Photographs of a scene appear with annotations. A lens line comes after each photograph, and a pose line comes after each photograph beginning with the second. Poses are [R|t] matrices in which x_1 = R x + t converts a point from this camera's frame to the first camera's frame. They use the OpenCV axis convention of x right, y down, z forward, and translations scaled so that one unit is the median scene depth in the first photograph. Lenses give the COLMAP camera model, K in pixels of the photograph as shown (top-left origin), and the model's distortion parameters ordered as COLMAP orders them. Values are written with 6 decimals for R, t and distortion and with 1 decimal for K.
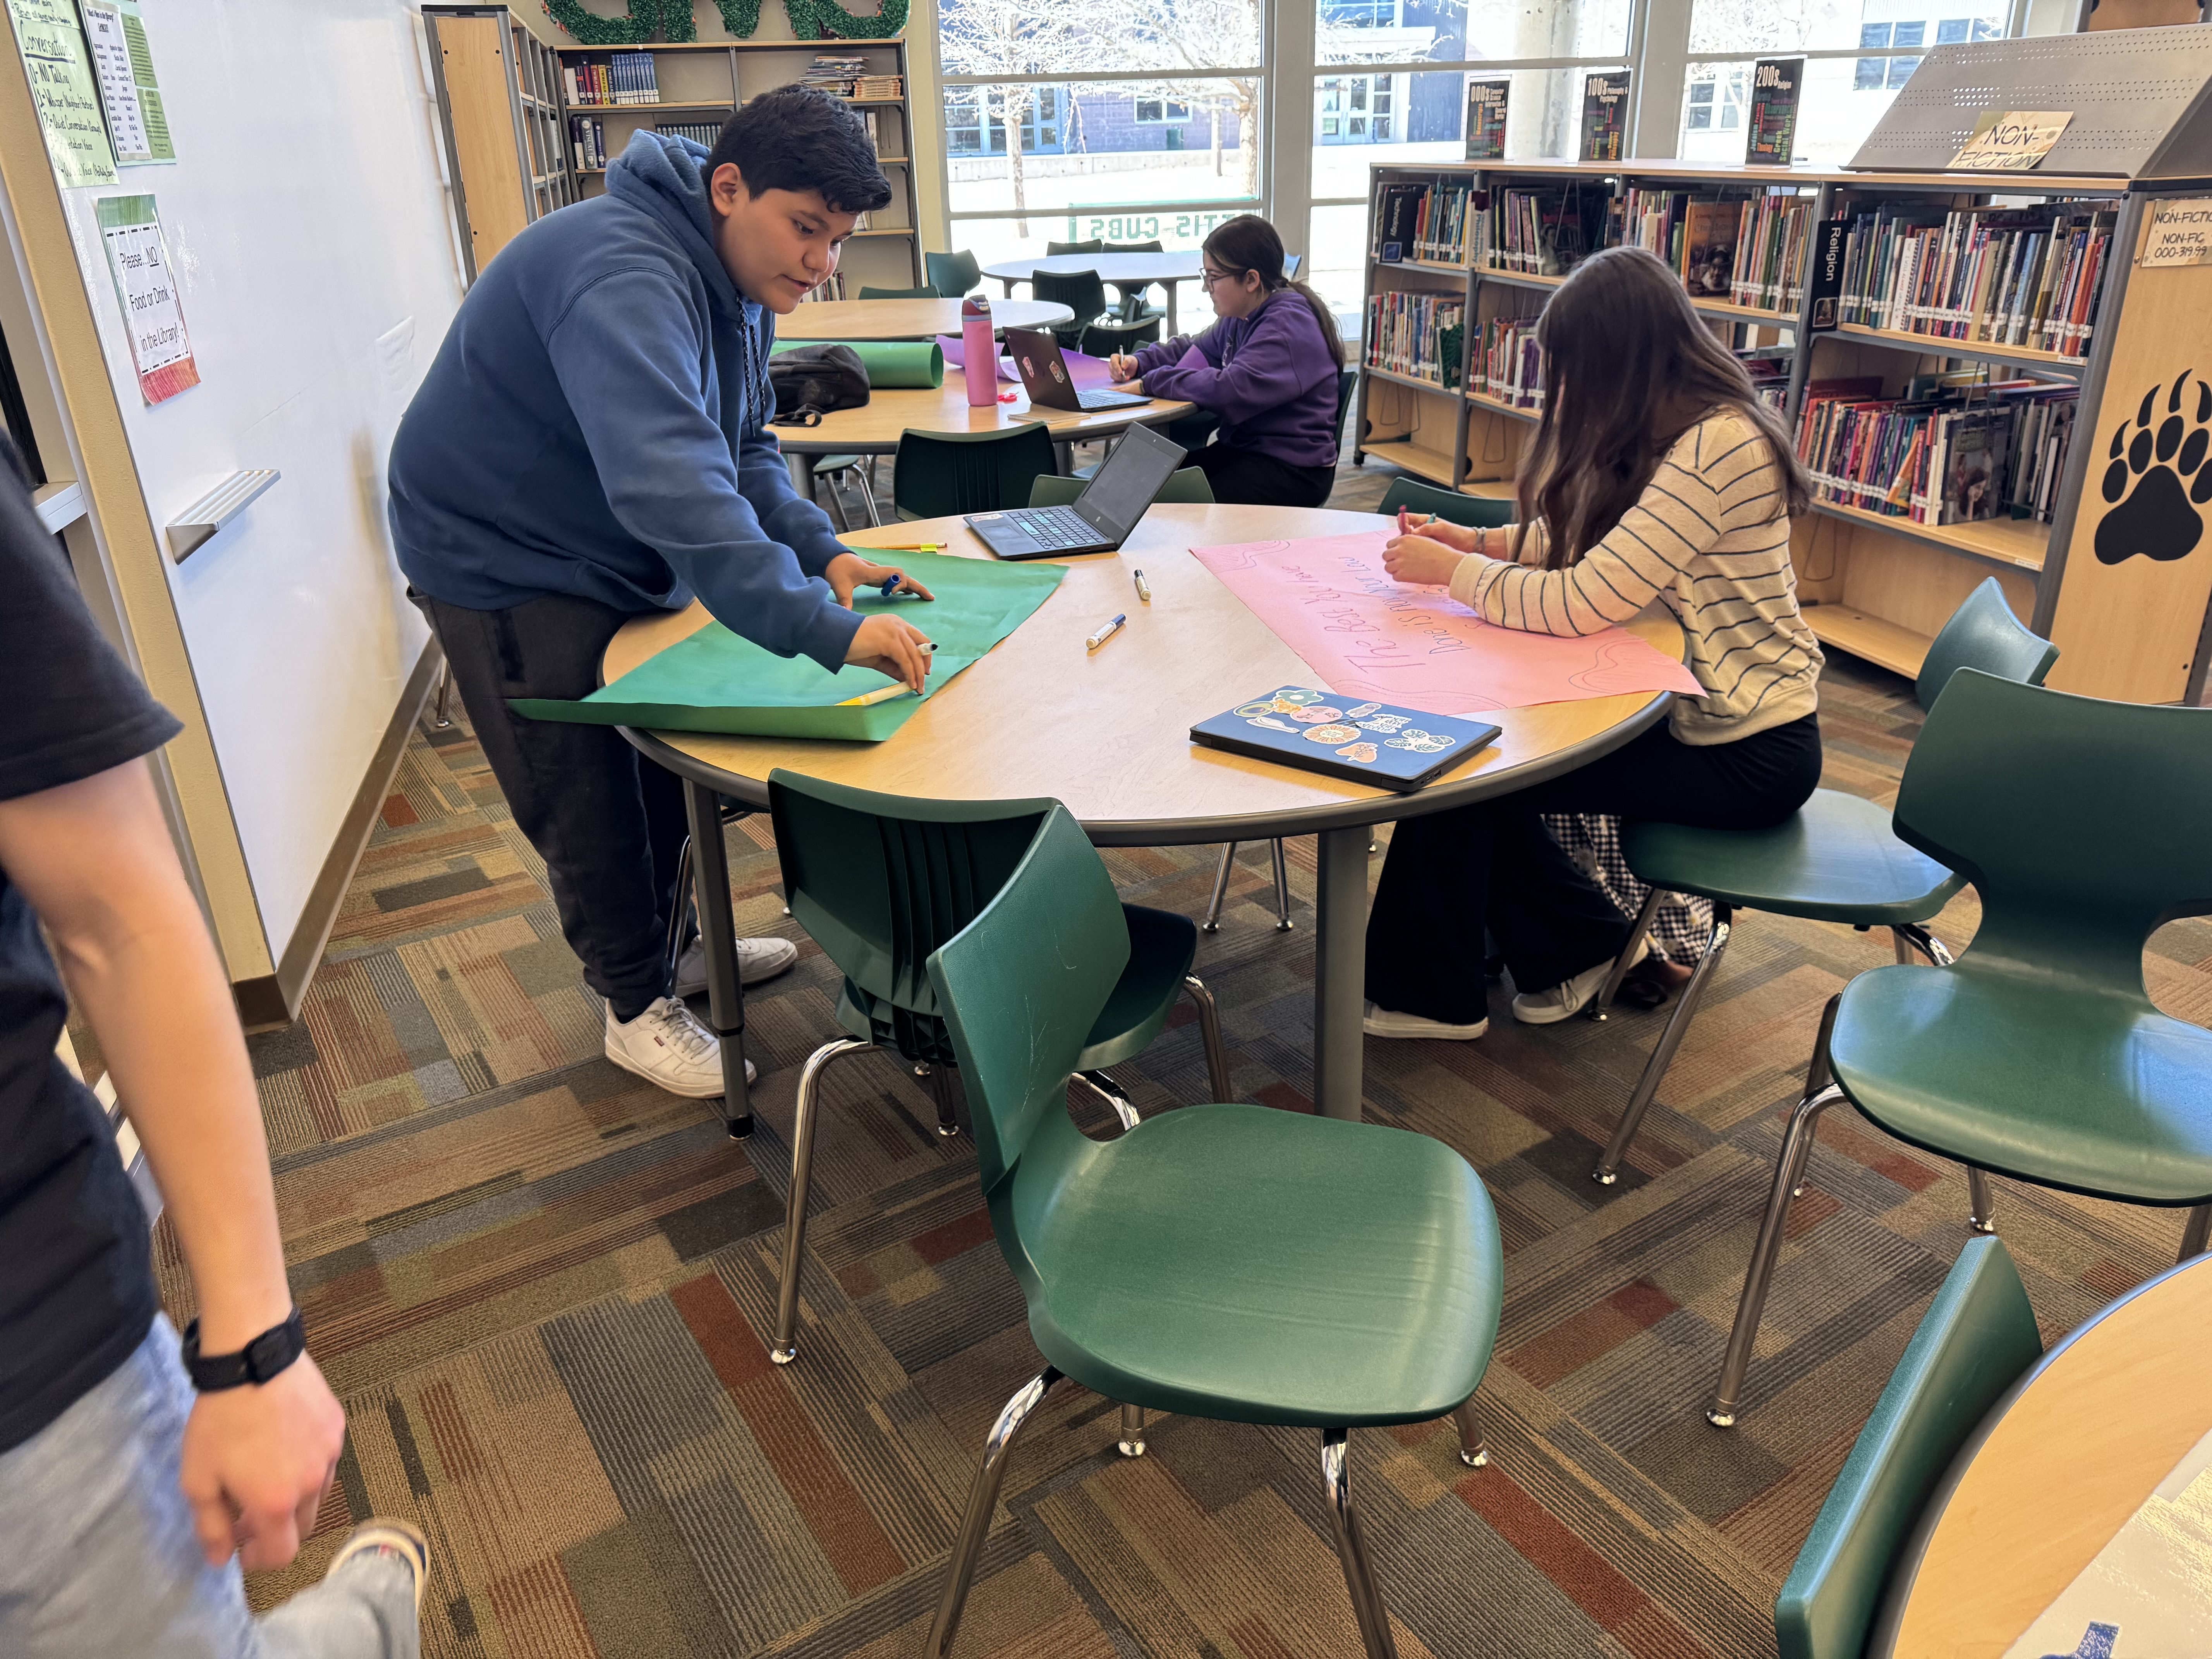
lens RADIAL K [[1564.6, 0, 1110.6], [0, 1564.6, 819.1], [0, 0, 1]] dist [0.053219, -0.037535]
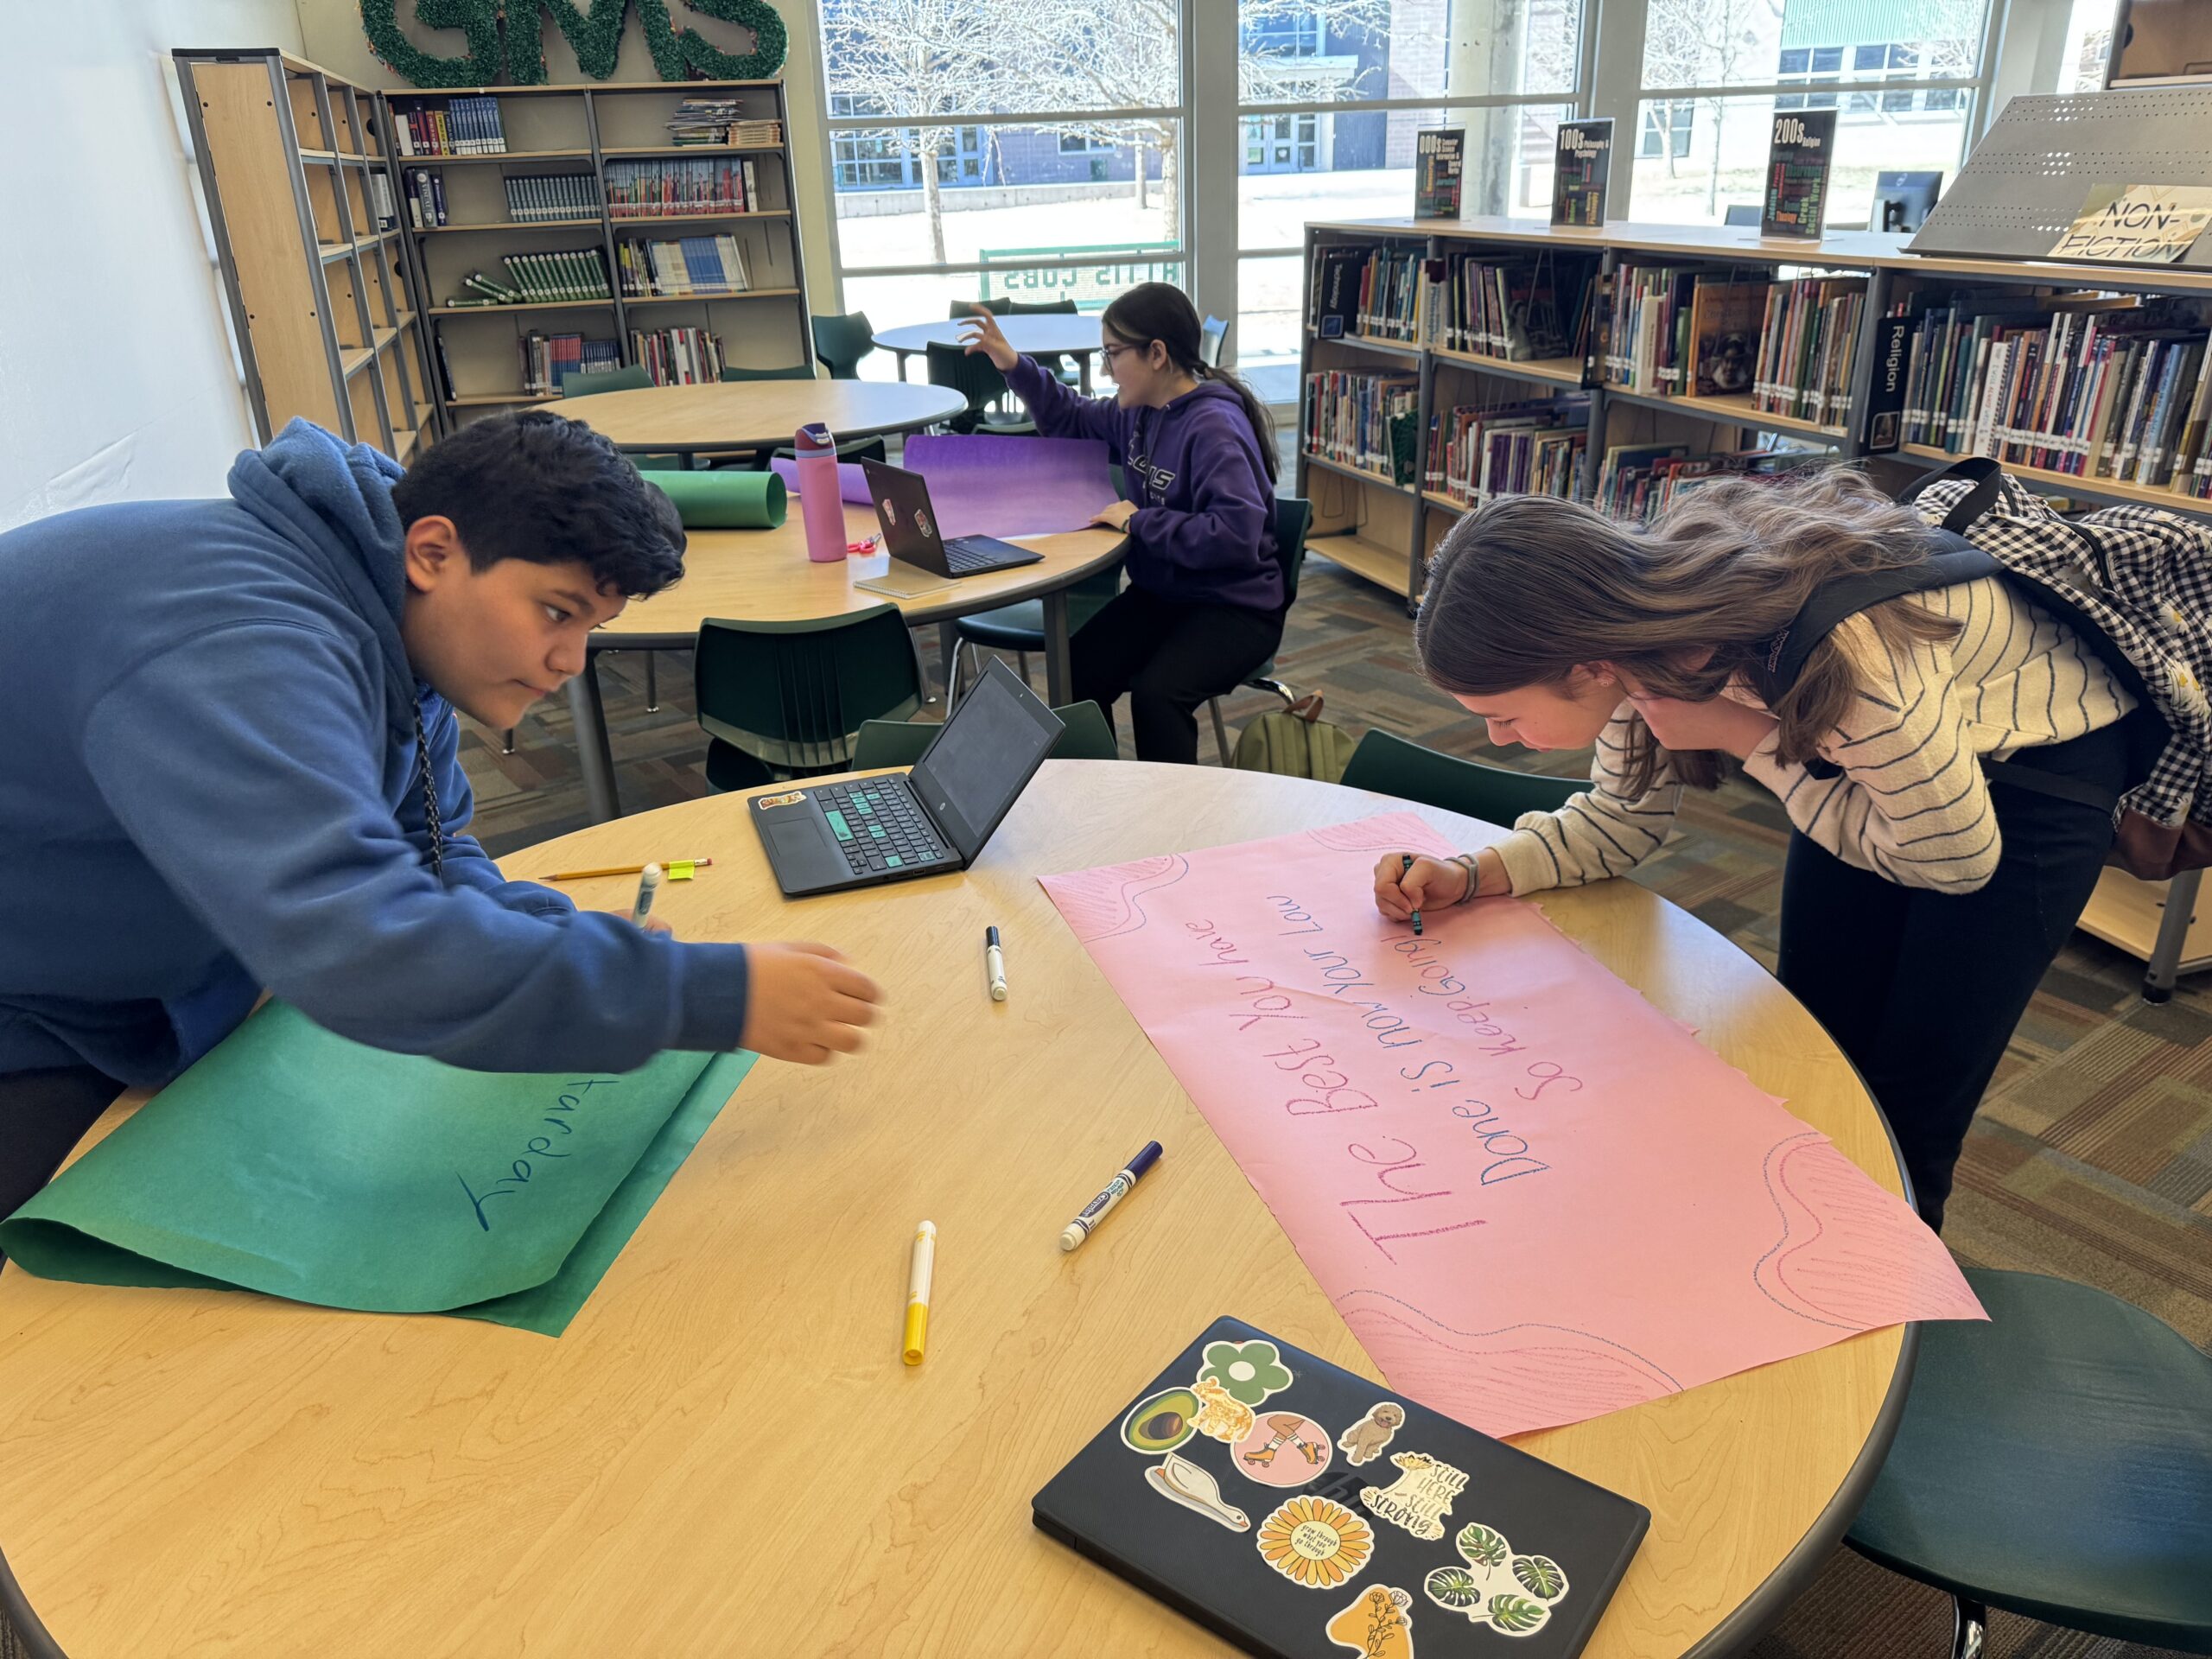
lens RADIAL K [[1564.6, 0, 1087.6], [0, 1564.6, 841.1], [0, 0, 1]] dist [0.053219, -0.037535]
pose [[0.999530, -0.017664, 0.025071, 0.017406], [0.017751, 0.999837, -0.003241, -0.079931], [-0.025010, 0.003685, 0.999680, 0.144255]]
